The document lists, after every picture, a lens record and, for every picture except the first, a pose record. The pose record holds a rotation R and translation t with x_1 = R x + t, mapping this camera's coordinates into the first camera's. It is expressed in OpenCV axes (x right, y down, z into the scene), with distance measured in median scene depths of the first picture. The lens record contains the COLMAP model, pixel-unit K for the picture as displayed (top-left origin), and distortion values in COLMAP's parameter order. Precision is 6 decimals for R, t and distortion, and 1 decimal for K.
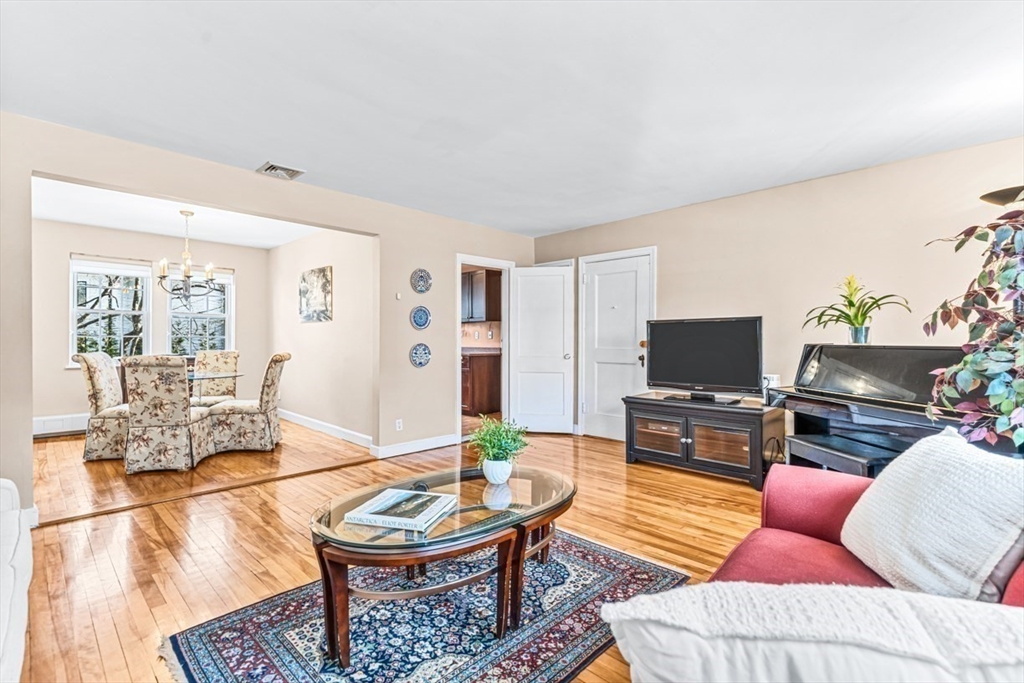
lens RADIAL K [[476.9, 0, 512.5], [0, 476.9, 335.4], [0, 0, 1]] dist [0.000031, -0.000013]
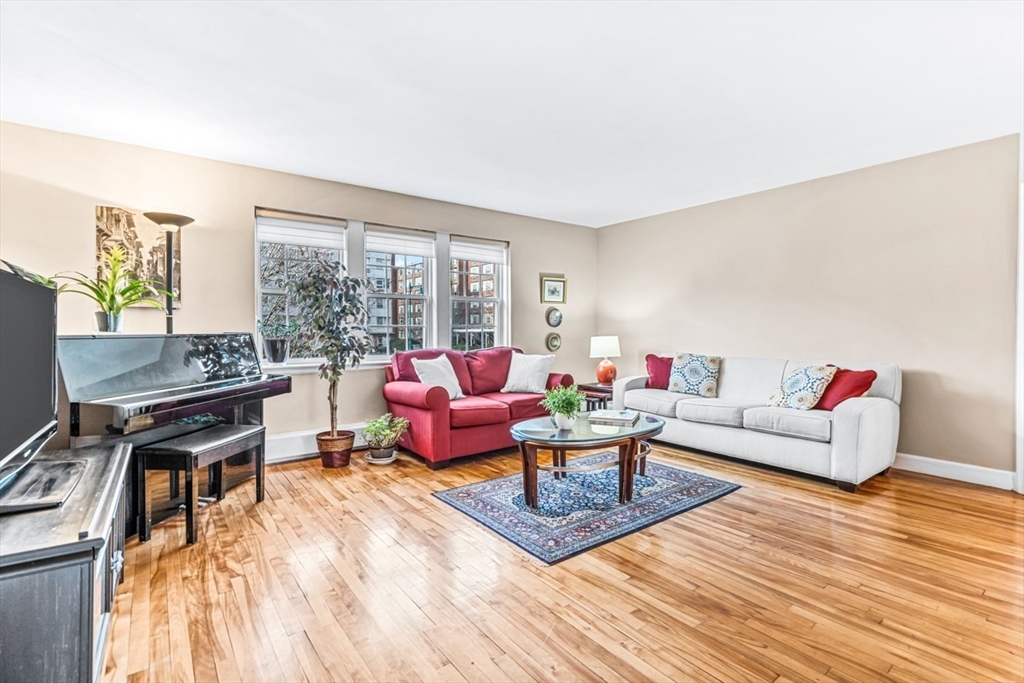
lens RADIAL K [[476.9, 0, 512.5], [0, 476.9, 335.4], [0, 0, 1]] dist [0.000031, -0.000013]
pose [[-0.989043, 0.000609, 0.147627, -0.082631], [0.001110, 0.999994, 0.003316, 0.027365], [-0.147624, 0.003443, -0.989038, 2.347681]]
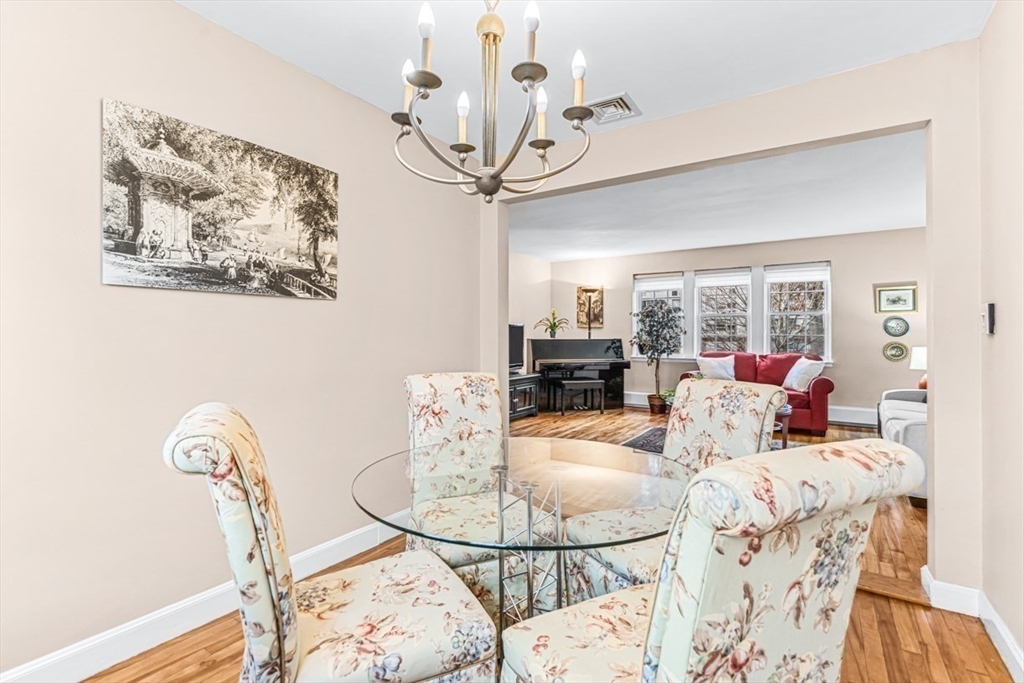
lens RADIAL K [[476.9, 0, 512.5], [0, 476.9, 335.4], [0, 0, 1]] dist [0.000031, -0.000013]
pose [[-0.189790, -0.004549, 0.981814, -2.054196], [-0.010060, 0.999946, 0.002688, -0.001748], [-0.981773, -0.009367, -0.189825, 2.259713]]
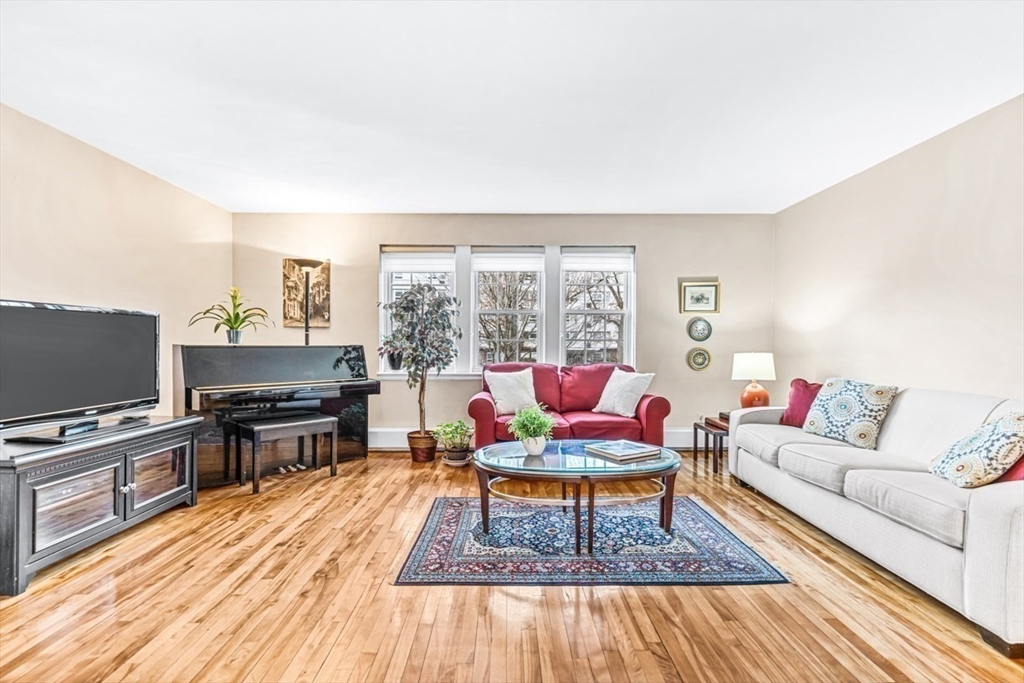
lens RADIAL K [[471.3, 0, 509.6], [0, 471.3, 352.2], [0, 0, 1]] dist [-0.001255, -0.000223]
pose [[-0.702751, -0.013676, 0.711305, -0.842430], [-0.009132, 0.999906, 0.010204, 0.026773], [-0.711378, 0.000675, -0.702810, 1.866148]]
